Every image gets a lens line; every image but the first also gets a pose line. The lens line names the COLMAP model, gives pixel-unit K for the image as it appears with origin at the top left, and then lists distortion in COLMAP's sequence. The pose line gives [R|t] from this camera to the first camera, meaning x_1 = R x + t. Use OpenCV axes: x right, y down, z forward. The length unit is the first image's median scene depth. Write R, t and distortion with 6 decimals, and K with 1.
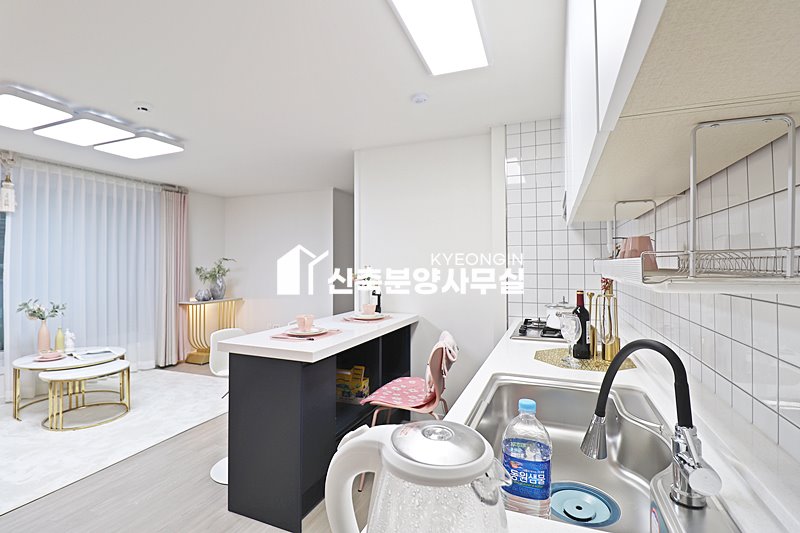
lens RADIAL K [[379.2, 0, 399.8], [0, 379.2, 257.6], [0, 0, 1]] dist [0.000319, -0.013144]
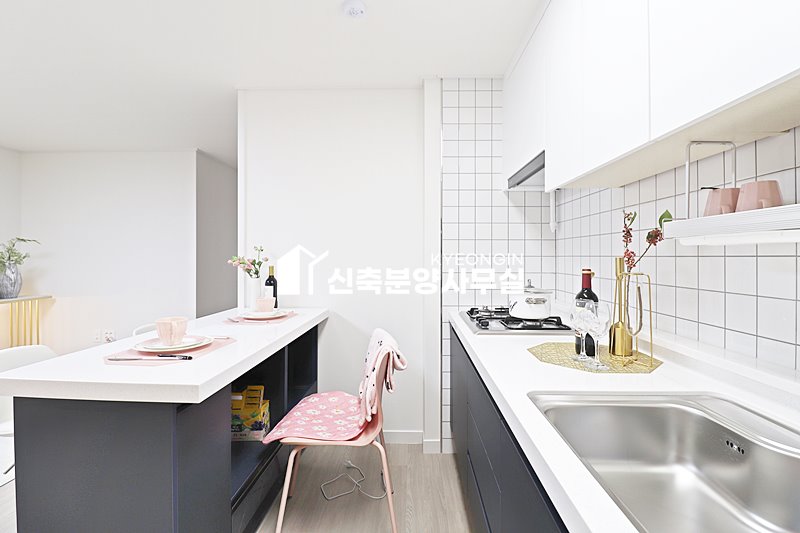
lens RADIAL K [[372.9, 0, 401.6], [0, 372.9, 258.8], [0, 0, 1]] dist [0.002480, -0.014128]
pose [[0.936137, 0.004030, 0.351612, -0.087198], [-0.011689, 0.999738, 0.019662, 0.031270], [-0.351441, -0.022517, 0.935939, 0.236449]]
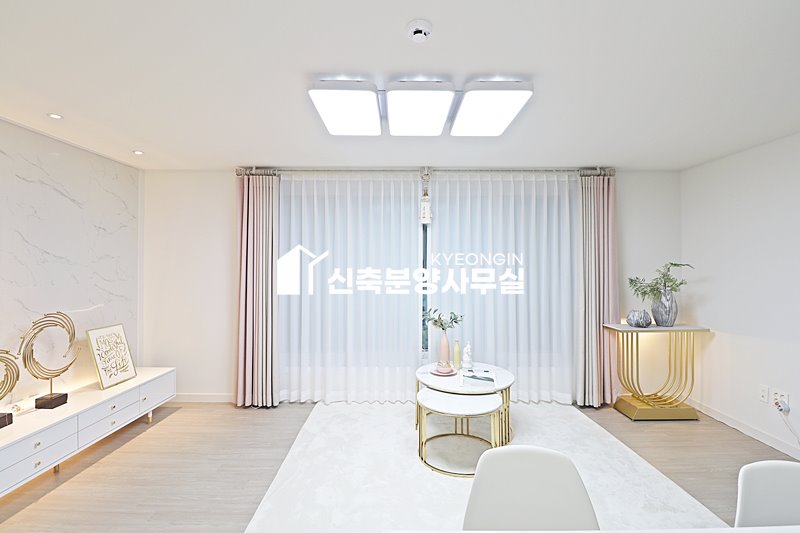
lens RADIAL K [[368.2, 0, 400.7], [0, 368.2, 258.2], [0, 0, 1]] dist [0.000134, -0.014938]
pose [[0.376721, -0.014791, -0.926209, -0.110177], [0.015713, 0.999831, -0.009575, -0.015463], [0.926194, -0.010947, 0.376889, 0.600940]]
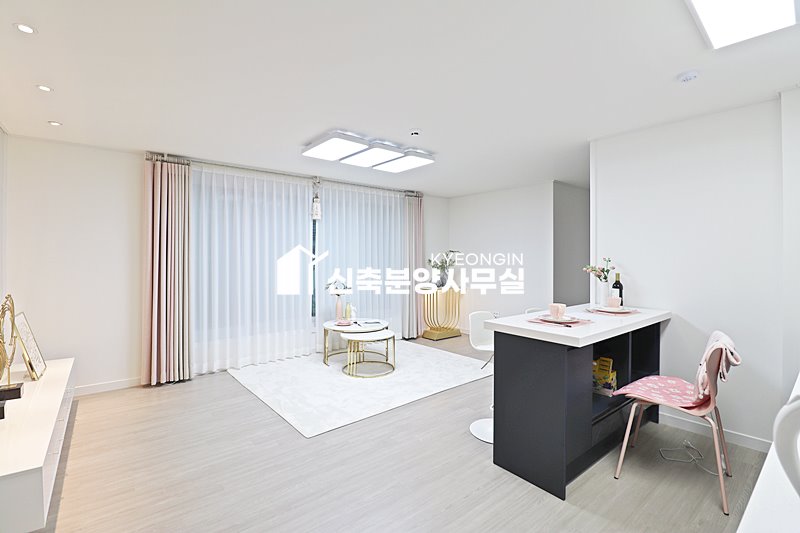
lens RADIAL K [[368.2, 0, 400.7], [0, 368.2, 258.2], [0, 0, 1]] dist [0.000134, -0.014938]
pose [[0.876855, 0.004001, -0.480738, -0.105040], [0.006885, 0.999758, 0.020879, -0.001149], [0.480705, -0.021618, 0.876616, -0.095413]]
